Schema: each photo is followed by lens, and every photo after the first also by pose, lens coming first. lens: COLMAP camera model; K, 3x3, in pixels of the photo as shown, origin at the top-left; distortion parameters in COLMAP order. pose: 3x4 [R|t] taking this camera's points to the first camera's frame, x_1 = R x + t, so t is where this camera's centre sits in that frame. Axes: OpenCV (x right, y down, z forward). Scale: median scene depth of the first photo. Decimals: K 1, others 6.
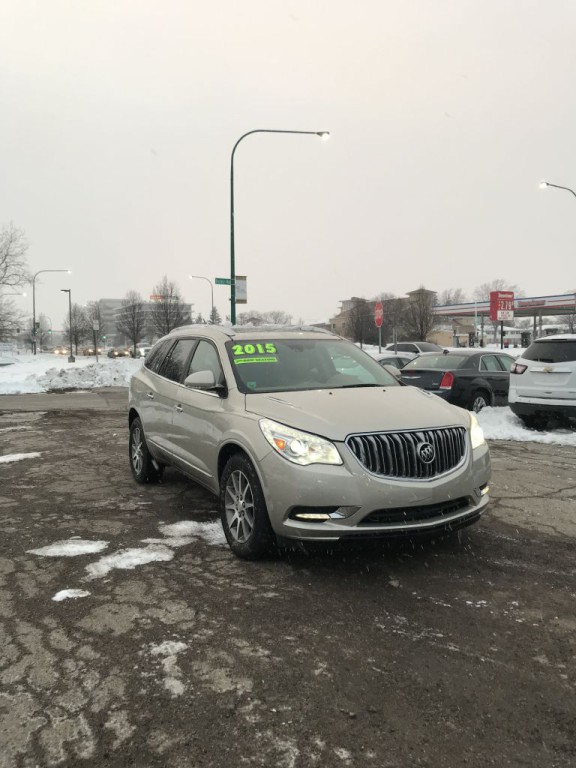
lens RADIAL K [[621.1, 0, 290.6], [0, 621.1, 379.2], [0, 0, 1]] dist [0.025707, -0.012581]
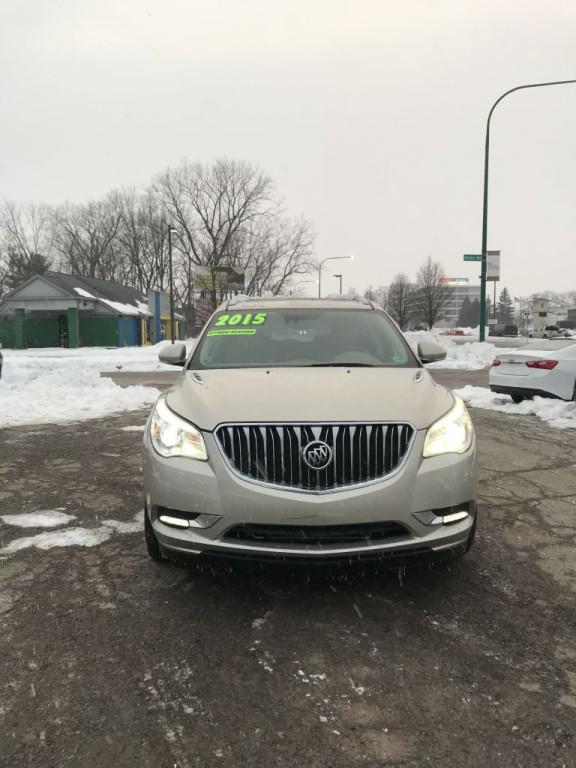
lens RADIAL K [[621.1, 0, 282.1], [0, 621.1, 385.2], [0, 0, 1]] dist [0.025707, -0.012581]
pose [[0.898004, 0.041261, -0.438048, 0.467409], [-0.025266, 0.998786, 0.042284, 0.005682], [0.439261, -0.026904, 0.897957, 0.309145]]
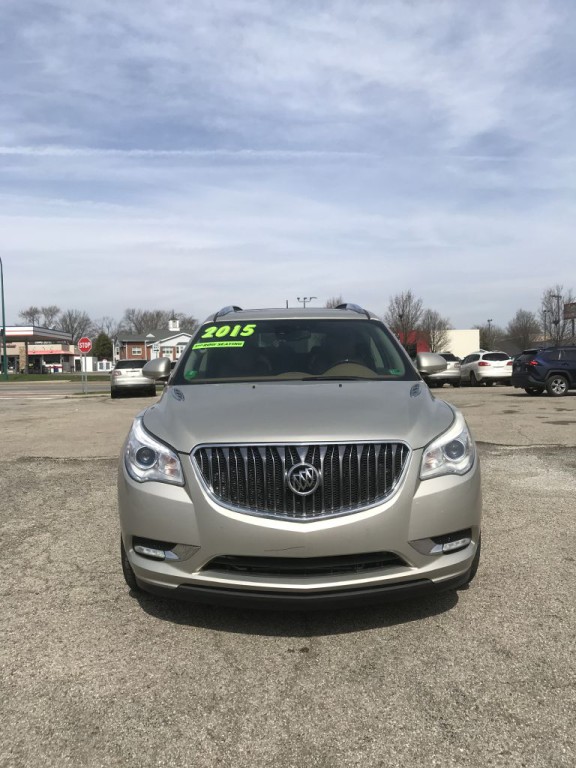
lens RADIAL K [[621.1, 0, 288.4], [0, 621.1, 385.5], [0, 0, 1]] dist [0.025707, -0.012581]
pose [[0.898155, 0.023446, -0.439054, 0.463423], [-0.014939, 0.999628, 0.022820, 0.003168], [0.439425, -0.013937, 0.898171, 0.374561]]
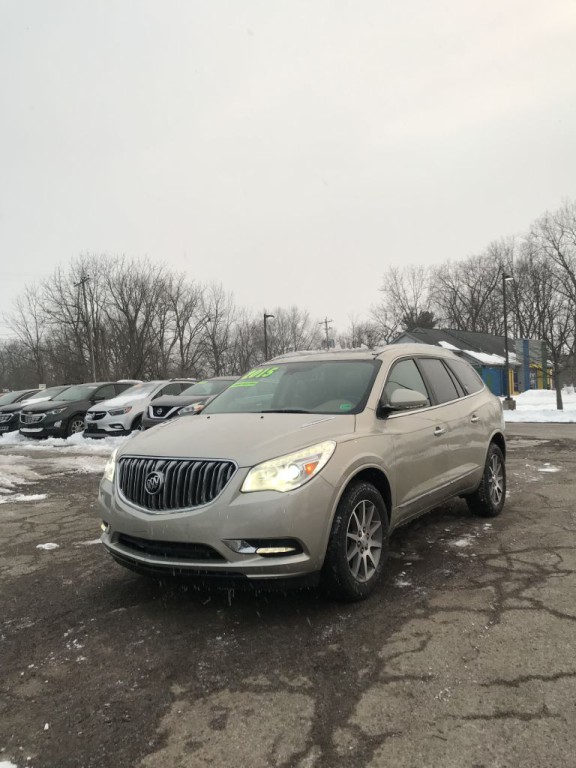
lens RADIAL K [[621.1, 0, 295.1], [0, 621.1, 386.4], [0, 0, 1]] dist [0.025707, -0.012581]
pose [[0.493819, -0.006659, -0.869539, 1.054386], [-0.024309, 0.999474, -0.021460, -0.008176], [0.869225, 0.031735, 0.493397, 0.680186]]
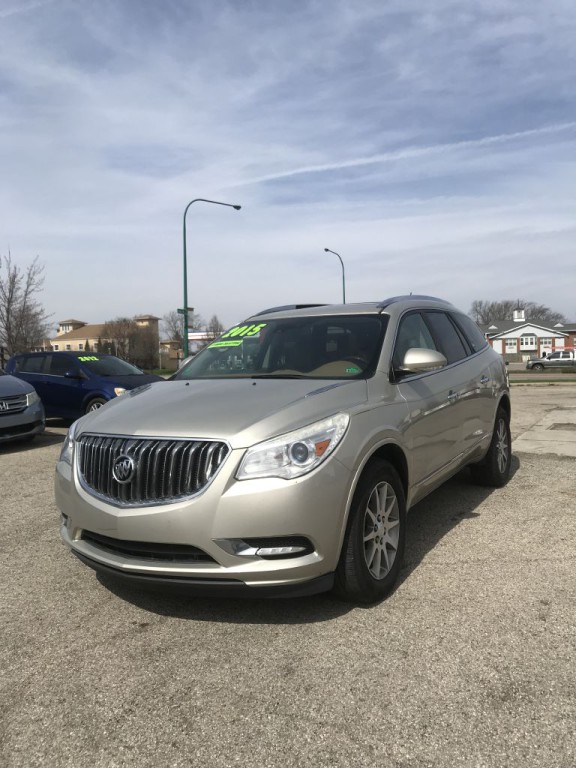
lens RADIAL K [[621.1, 0, 301.7], [0, 621.1, 391.3], [0, 0, 1]] dist [0.025707, -0.012581]
pose [[0.552452, 0.050070, -0.832039, 0.883002], [-0.012795, 0.998586, 0.051597, -0.012500], [0.833446, -0.017859, 0.552312, 0.725009]]
